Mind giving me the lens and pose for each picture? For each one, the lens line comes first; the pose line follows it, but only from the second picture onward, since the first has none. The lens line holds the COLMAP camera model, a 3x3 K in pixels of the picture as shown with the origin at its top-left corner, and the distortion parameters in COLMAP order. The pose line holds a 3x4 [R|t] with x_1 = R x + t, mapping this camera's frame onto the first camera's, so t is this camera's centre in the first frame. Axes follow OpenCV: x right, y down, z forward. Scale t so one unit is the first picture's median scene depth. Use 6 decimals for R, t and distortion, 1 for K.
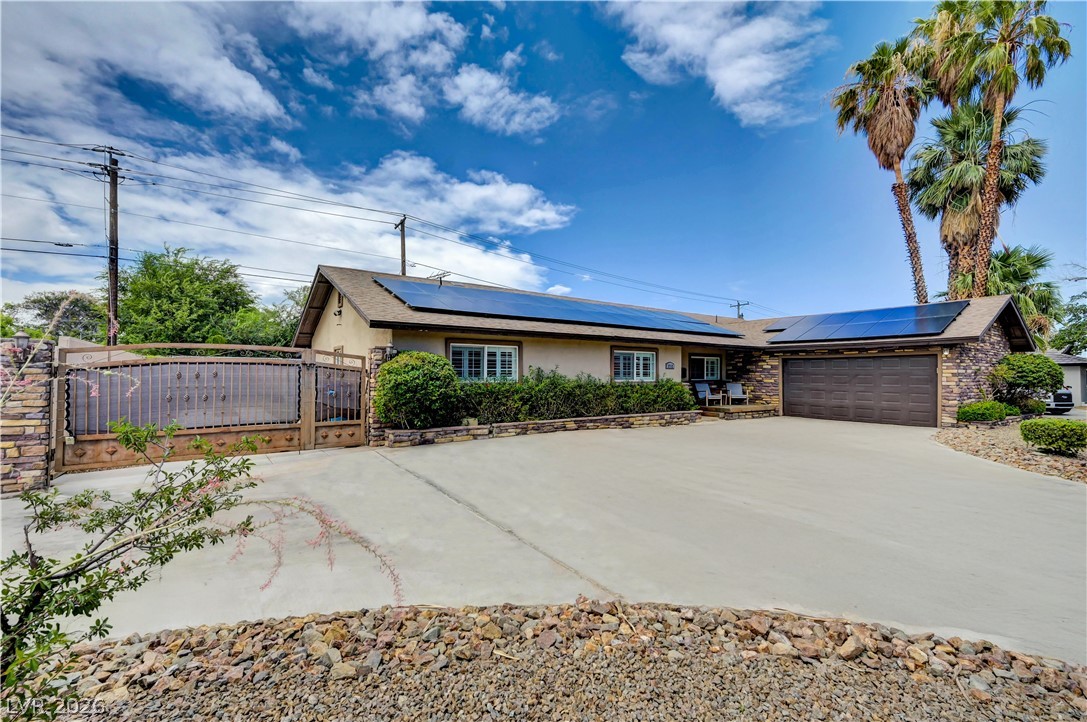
lens RADIAL K [[469.0, 0, 554.3], [0, 469.0, 363.9], [0, 0, 1]] dist [0.009822, -0.000237]
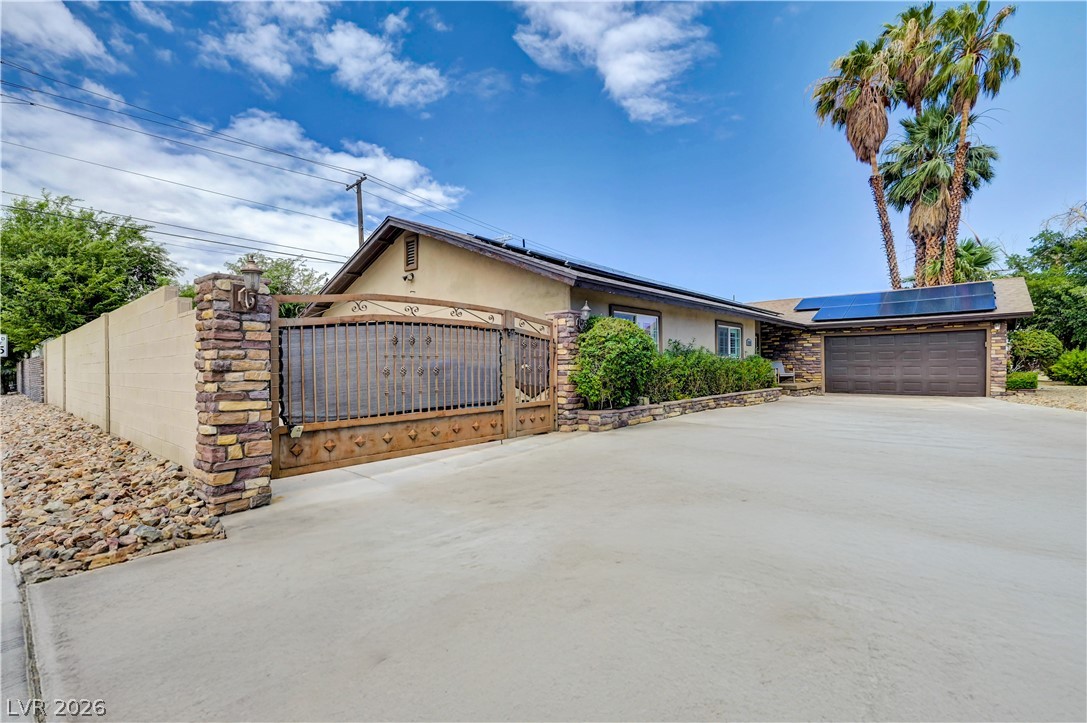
lens RADIAL K [[482.1, 0, 543.5], [0, 482.1, 361.5], [0, 0, 1]] dist [0.006509, 0.000071]
pose [[0.977537, -0.010838, 0.210485, -0.263029], [0.007514, 0.999834, 0.016583, 0.017106], [-0.210630, -0.014628, 0.977456, 0.083112]]
